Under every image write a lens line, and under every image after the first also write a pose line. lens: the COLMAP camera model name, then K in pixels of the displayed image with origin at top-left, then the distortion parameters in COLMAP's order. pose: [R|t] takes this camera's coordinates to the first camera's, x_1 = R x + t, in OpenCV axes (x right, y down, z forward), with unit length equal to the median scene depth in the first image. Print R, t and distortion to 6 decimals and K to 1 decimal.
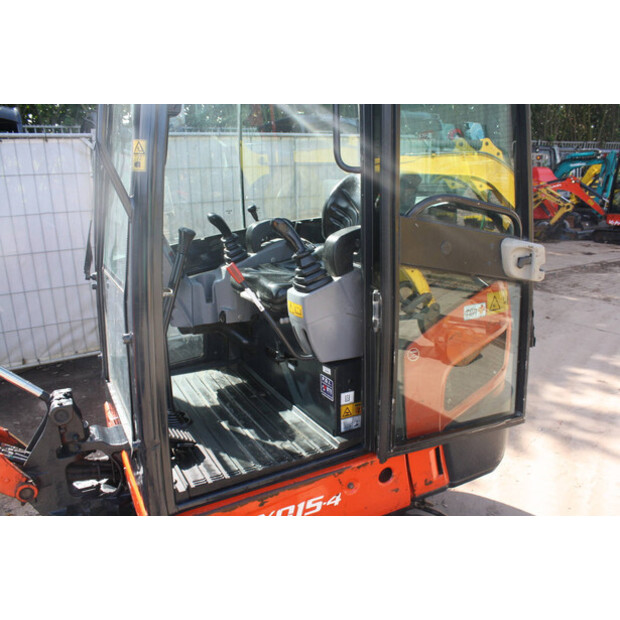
lens RADIAL K [[520.6, 0, 306.6], [0, 520.6, 316.9], [0, 0, 1]] dist [-0.162820, 0.139445]
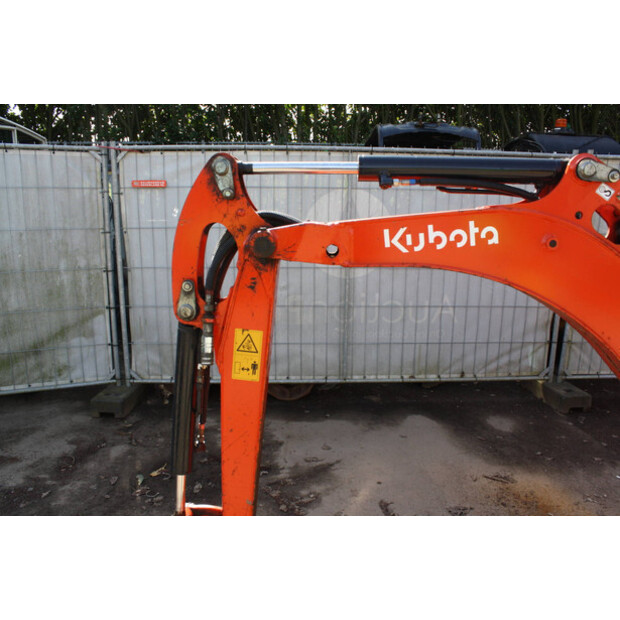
lens RADIAL K [[520.6, 0, 309.4], [0, 520.6, 314.4], [0, 0, 1]] dist [-0.162820, 0.139445]
pose [[0.884693, 0.138024, -0.445274, -0.814501], [-0.159643, 0.987111, -0.011207, 0.062523], [0.437988, 0.081000, 0.895324, -0.125047]]
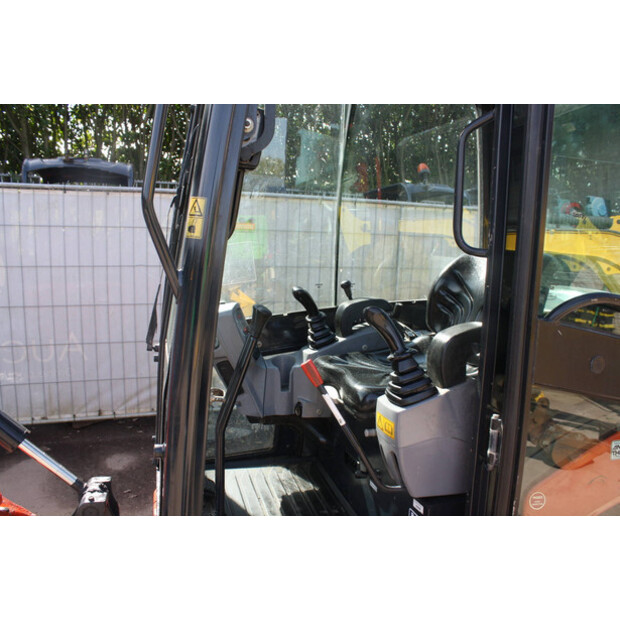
lens RADIAL K [[520.6, 0, 306.4], [0, 520.6, 319.1], [0, 0, 1]] dist [-0.162820, 0.139445]
pose [[0.979501, 0.084115, -0.183035, -0.007381], [-0.104942, 0.988679, -0.107240, -0.058112], [0.171942, 0.124250, 0.977240, 0.164114]]
